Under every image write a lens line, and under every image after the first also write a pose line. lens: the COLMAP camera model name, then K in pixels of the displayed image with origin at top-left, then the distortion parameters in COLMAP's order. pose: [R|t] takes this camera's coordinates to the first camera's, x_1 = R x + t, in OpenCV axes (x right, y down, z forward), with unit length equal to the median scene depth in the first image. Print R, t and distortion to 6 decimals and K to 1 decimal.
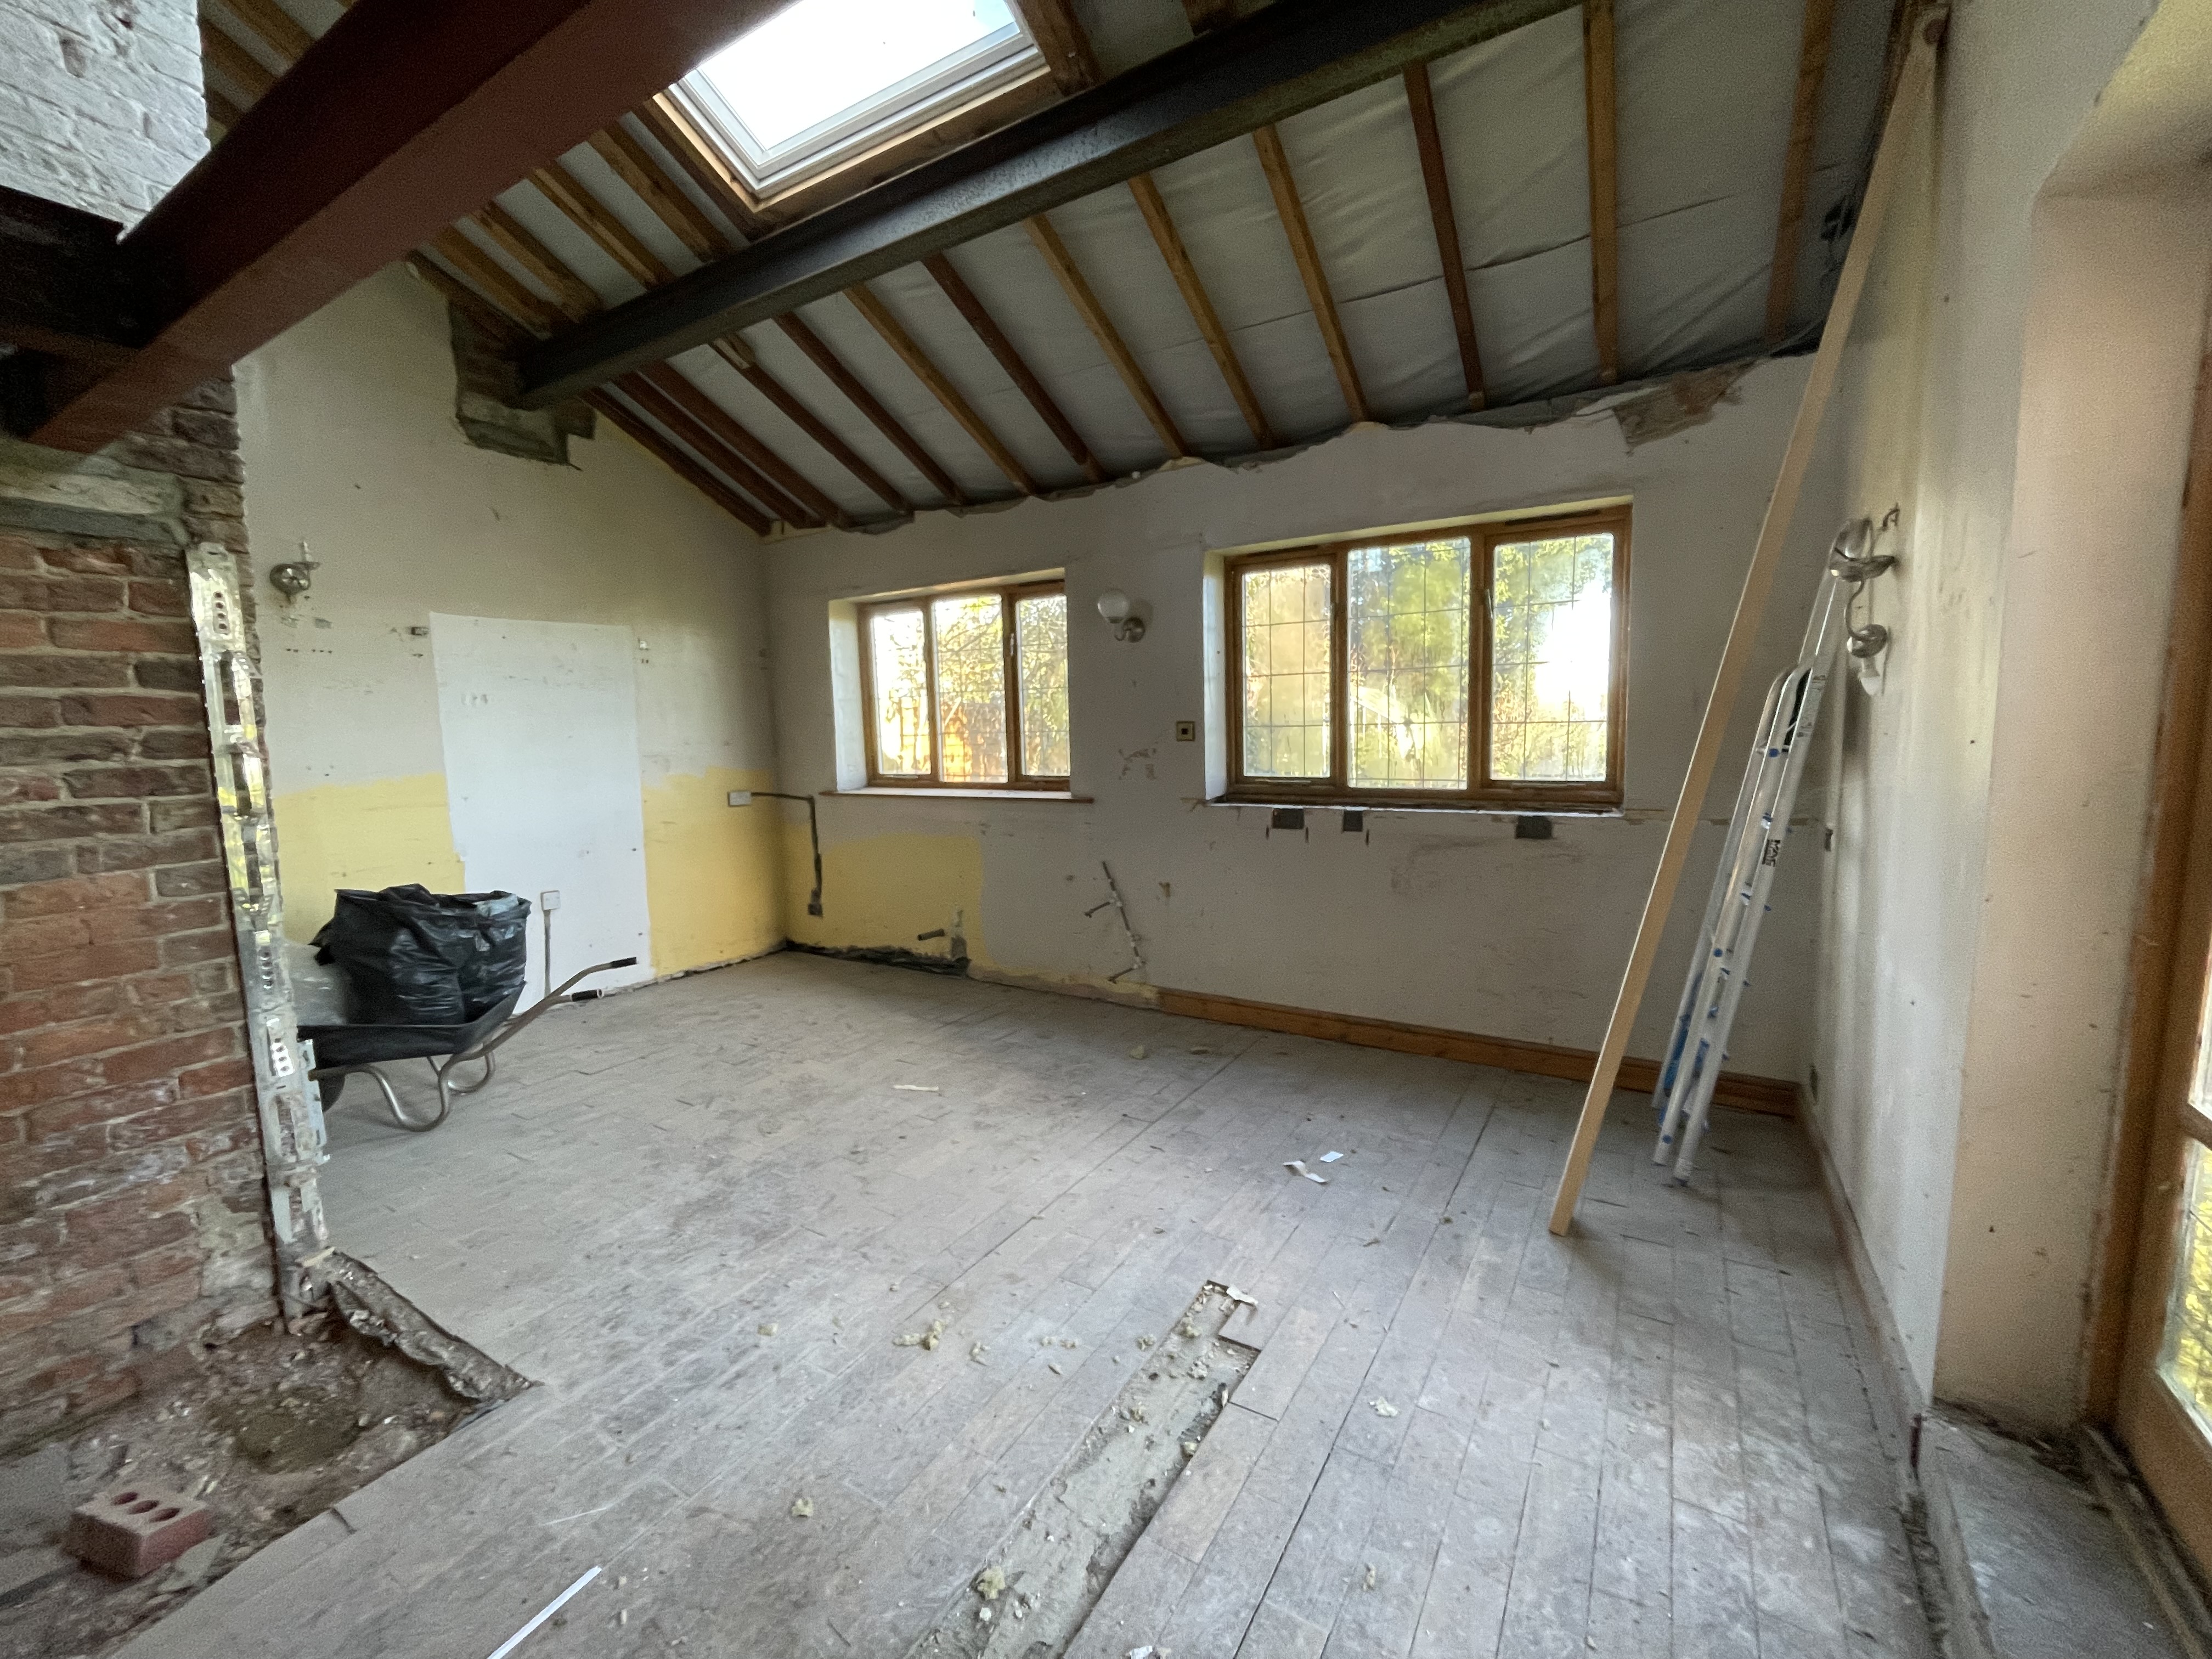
lens RADIAL K [[903.2, 0, 1104.5], [0, 903.2, 824.5], [0, 0, 1]] dist [-0.001715, -0.000338]
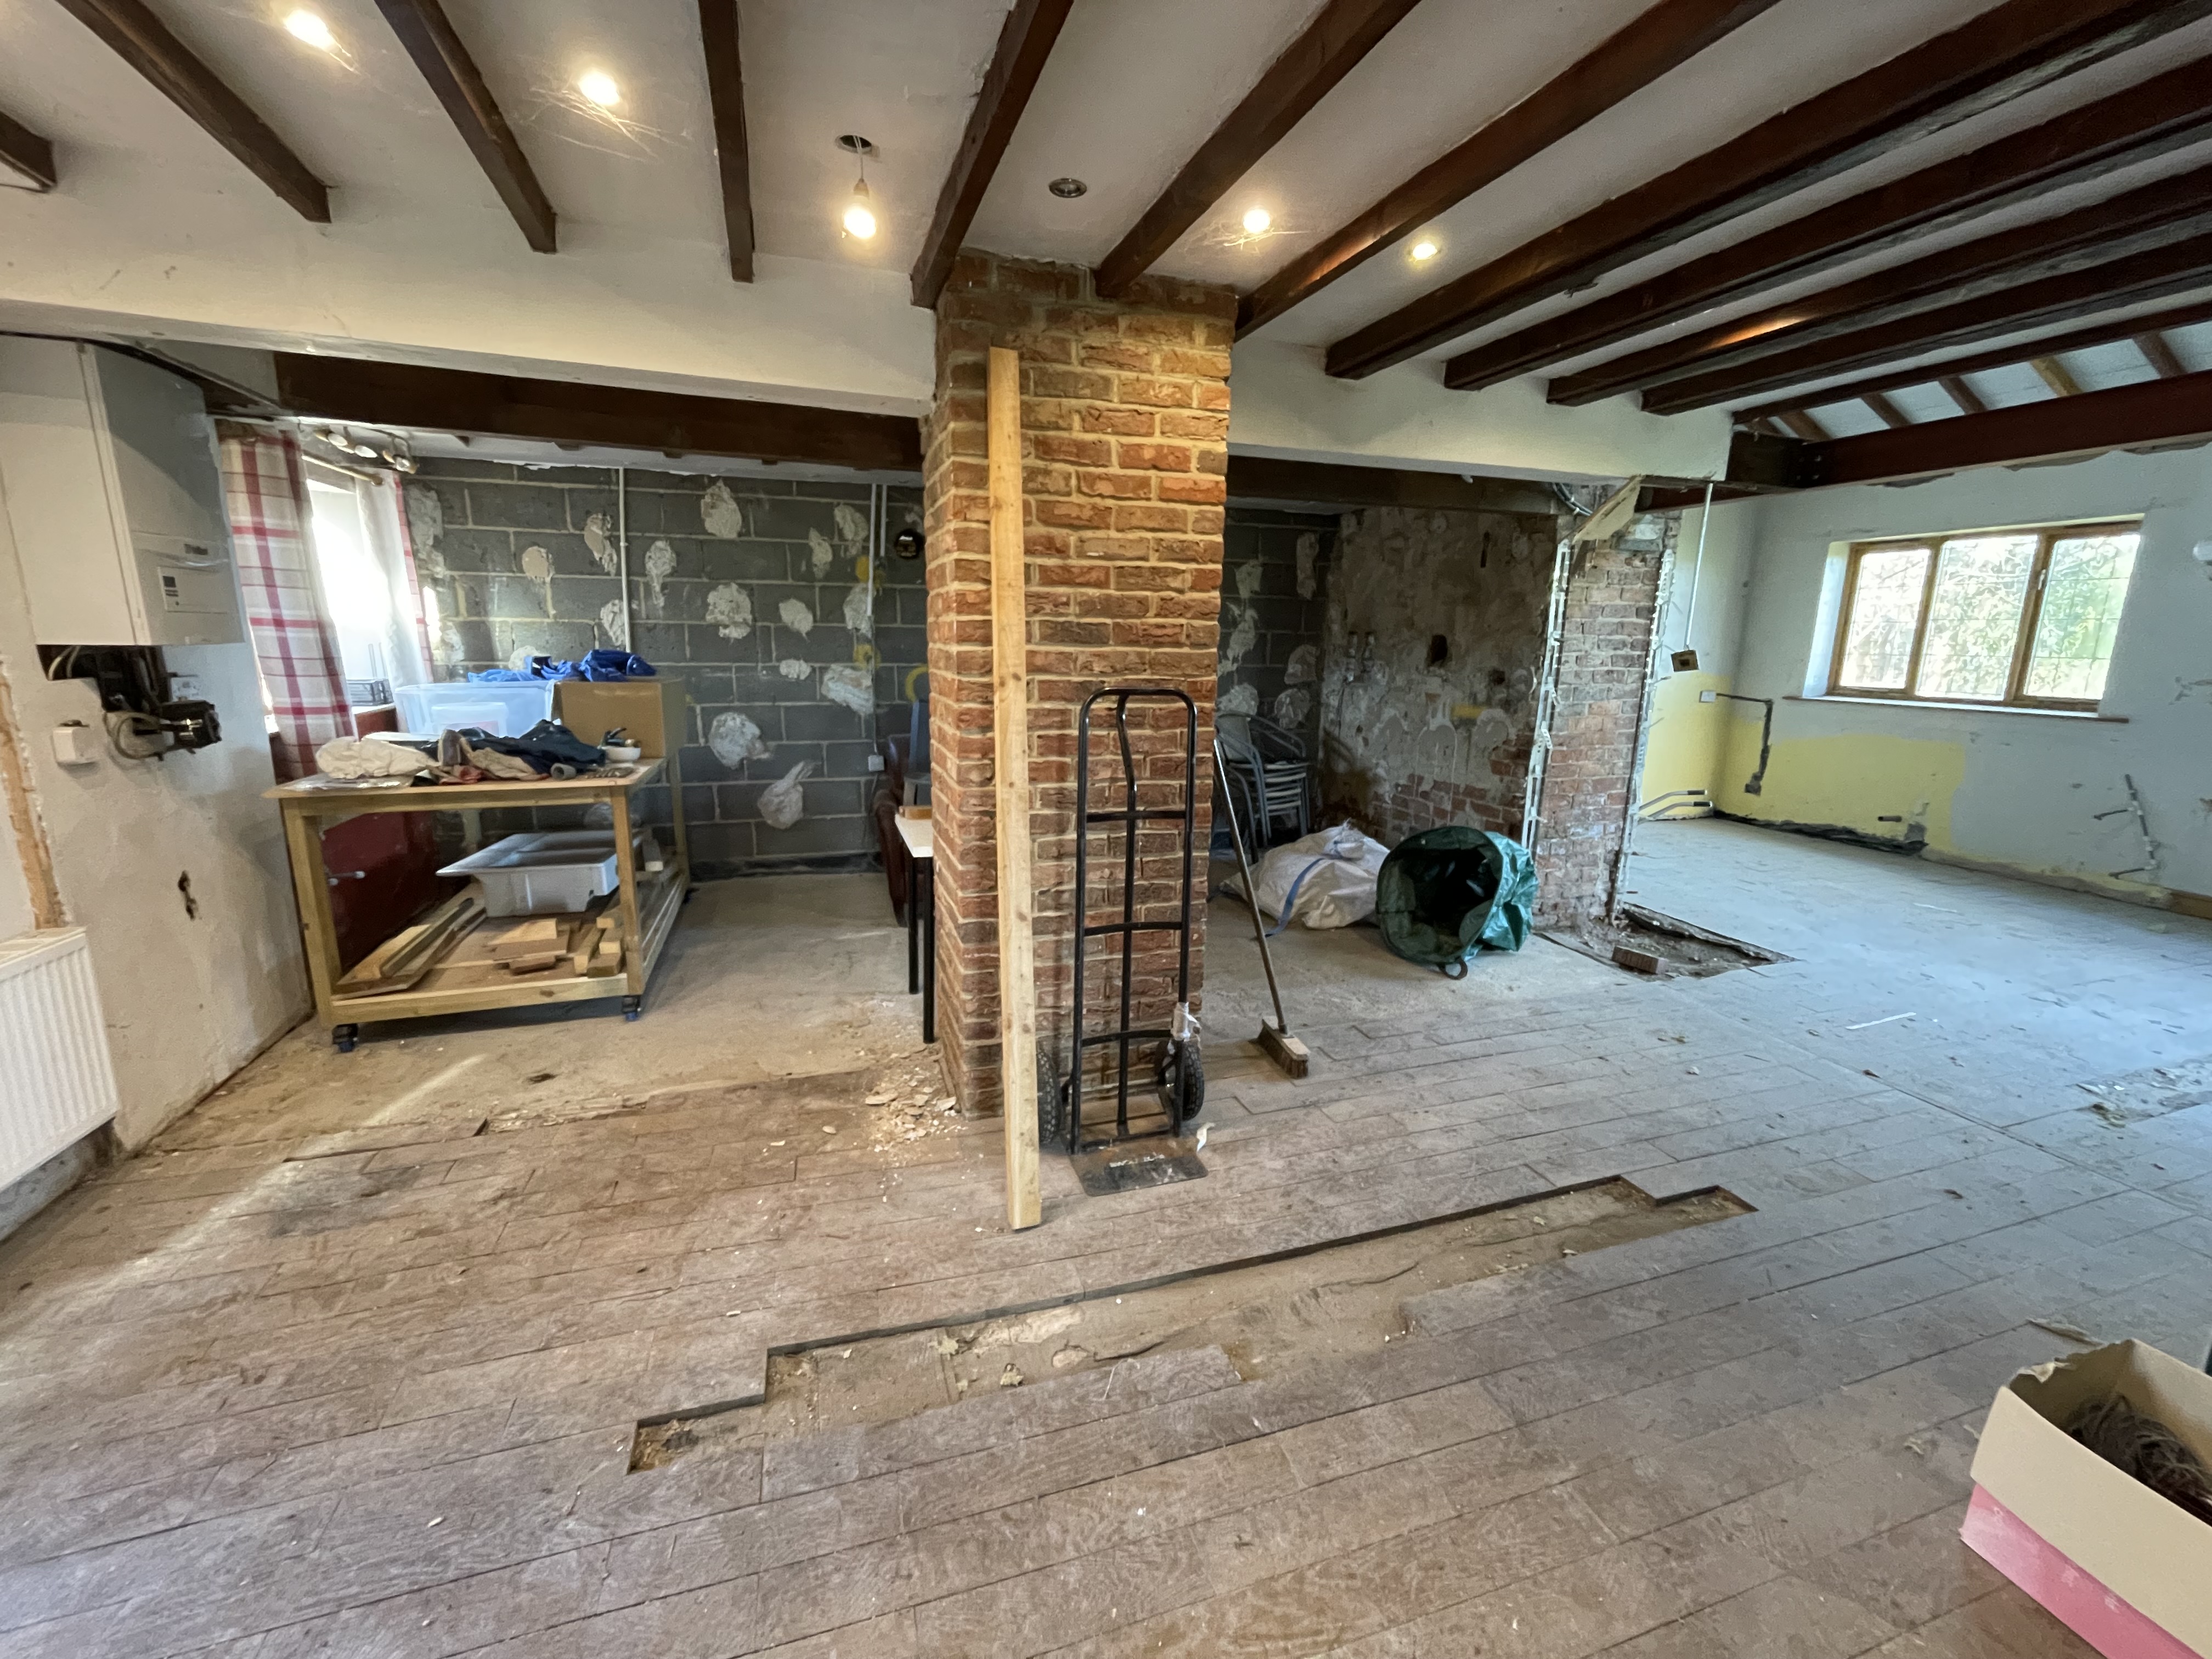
lens RADIAL K [[903.2, 0, 1109.1], [0, 903.2, 826.0], [0, 0, 1]] dist [-0.001715, -0.000338]
pose [[0.763060, 0.167736, -0.624183, -0.372687], [-0.104862, 0.985071, 0.136524, 0.119638], [0.637765, -0.038723, 0.769257, -1.010188]]
